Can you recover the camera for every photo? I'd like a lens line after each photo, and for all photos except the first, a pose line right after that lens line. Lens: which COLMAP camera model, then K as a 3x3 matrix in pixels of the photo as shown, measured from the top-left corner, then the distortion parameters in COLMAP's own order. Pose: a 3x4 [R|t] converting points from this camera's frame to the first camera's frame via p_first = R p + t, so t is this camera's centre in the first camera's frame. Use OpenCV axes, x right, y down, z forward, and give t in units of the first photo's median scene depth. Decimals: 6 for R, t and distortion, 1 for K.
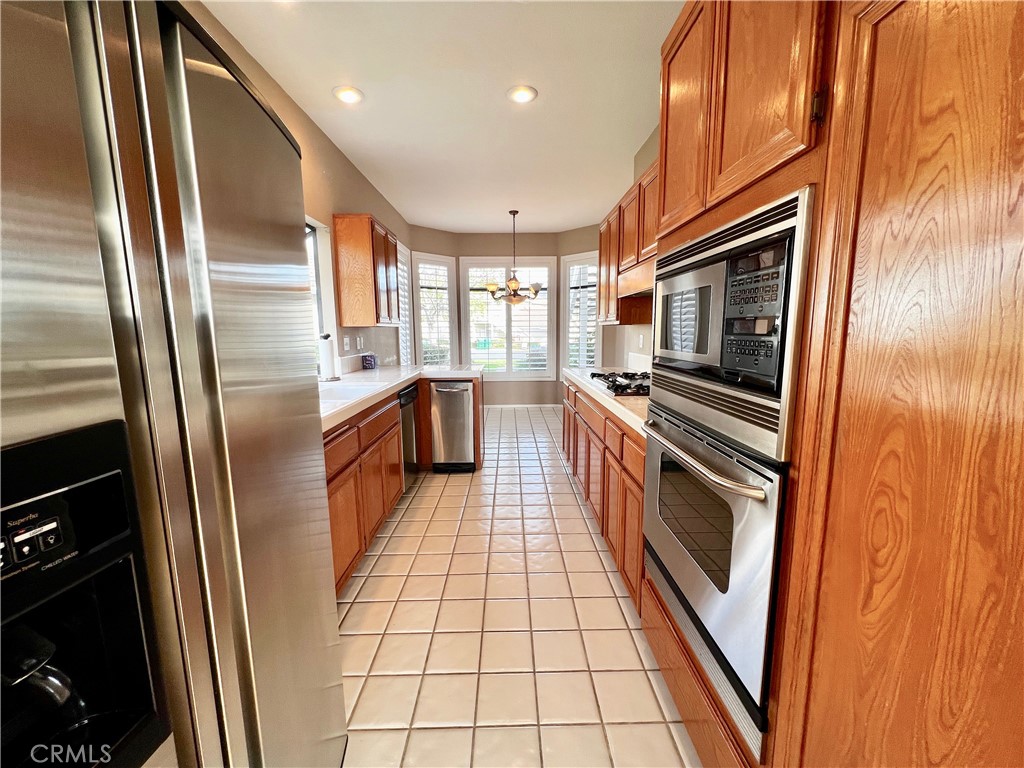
lens RADIAL K [[410.4, 0, 512.0], [0, 410.4, 384.0], [0, 0, 1]] dist [-0.000675, -0.000023]
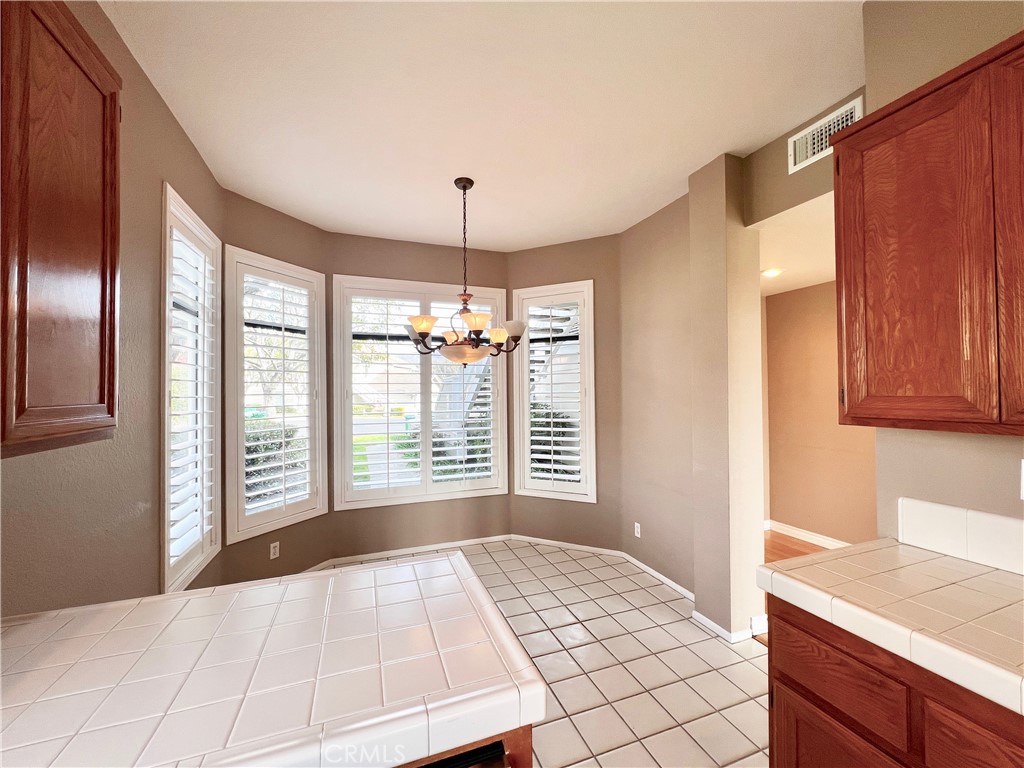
lens RADIAL K [[410.4, 0, 512.0], [0, 410.4, 384.0], [0, 0, 1]] dist [-0.000675, -0.000023]
pose [[0.942590, 0.009219, 0.333825, -0.085475], [0.043204, 0.987852, -0.149272, -0.078802], [-0.331145, 0.155125, 0.930741, 0.444939]]
